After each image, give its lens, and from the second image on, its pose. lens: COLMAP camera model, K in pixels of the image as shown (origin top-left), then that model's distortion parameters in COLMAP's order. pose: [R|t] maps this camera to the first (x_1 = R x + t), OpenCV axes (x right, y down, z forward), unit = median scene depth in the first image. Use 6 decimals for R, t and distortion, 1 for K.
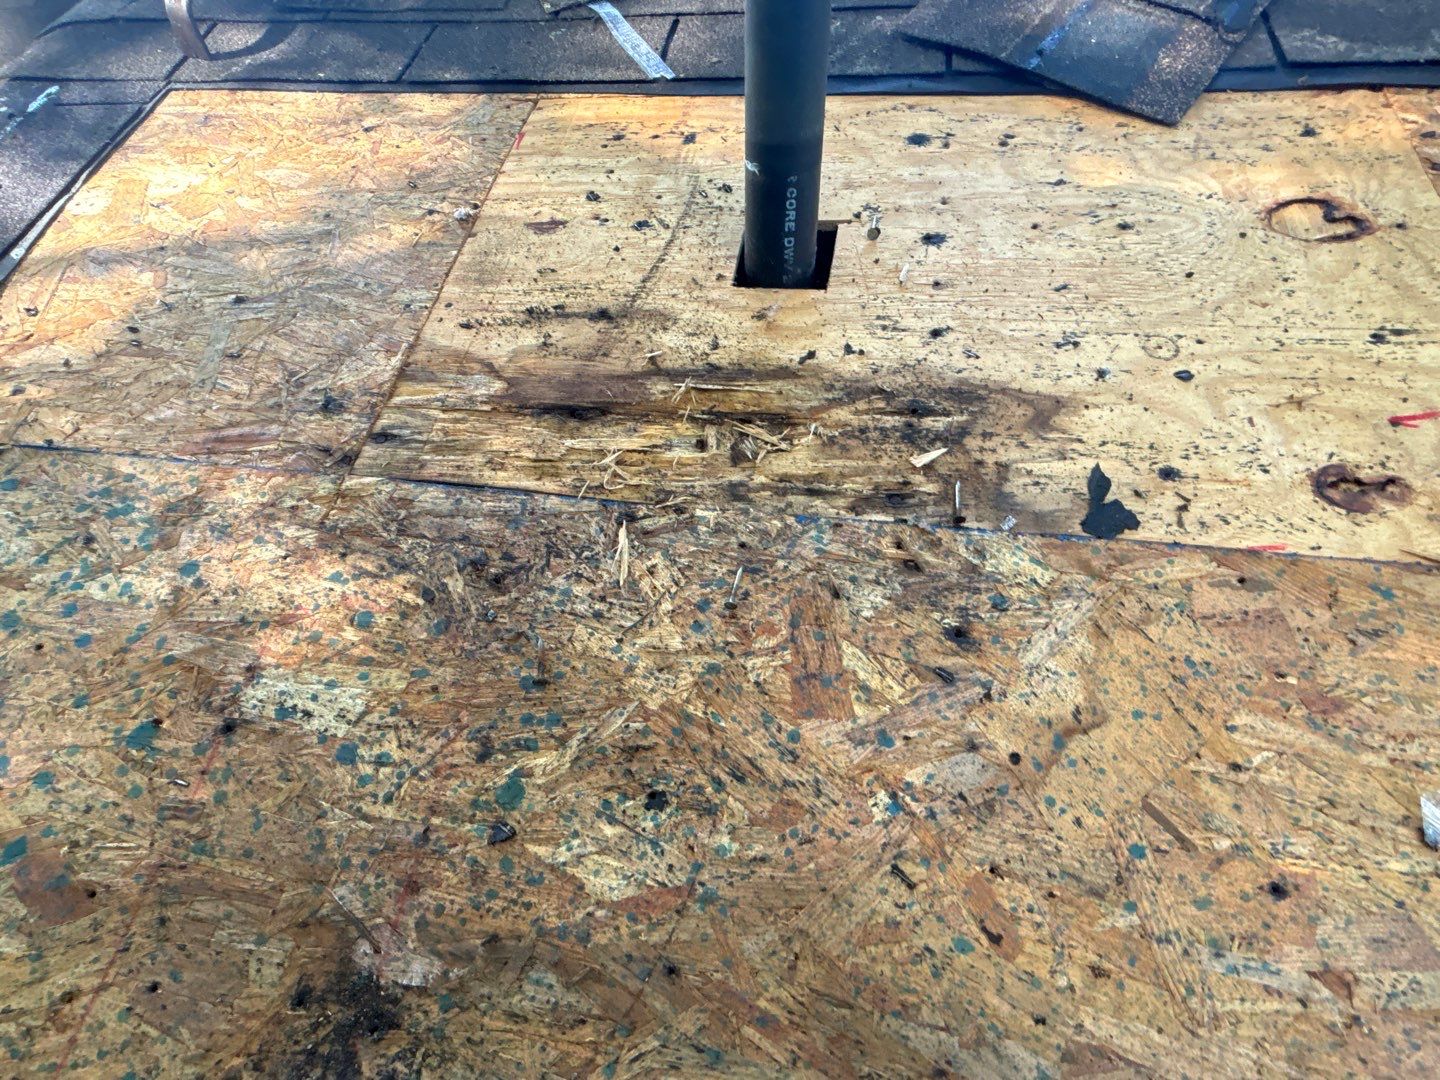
lens RADIAL K [[770.5, 0, 721.7], [0, 770.5, 537.9], [0, 0, 1]] dist [-0.020586, 0.013689]
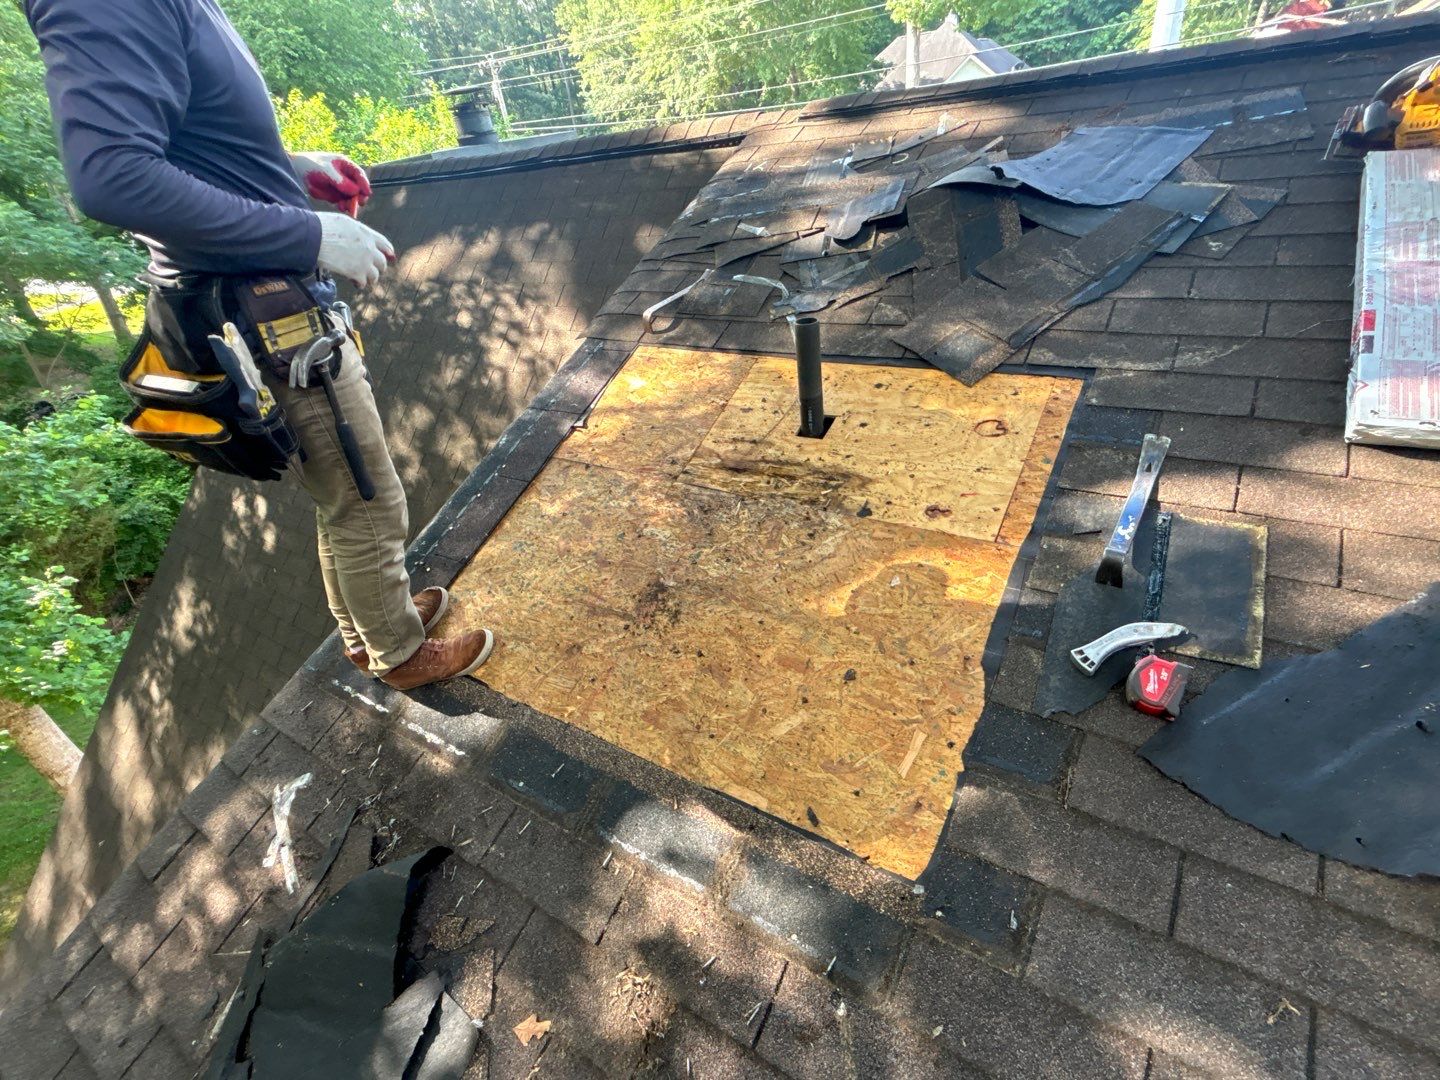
lens RADIAL K [[682.1, 0, 725.4], [0, 682.1, 537.1], [0, 0, 1]] dist [0.001784, 0.000347]
pose [[0.924491, 0.126058, -0.359757, 0.896273], [-0.154688, 0.986604, -0.051808, 0.297806], [0.348407, 0.103546, 0.931607, -1.831502]]
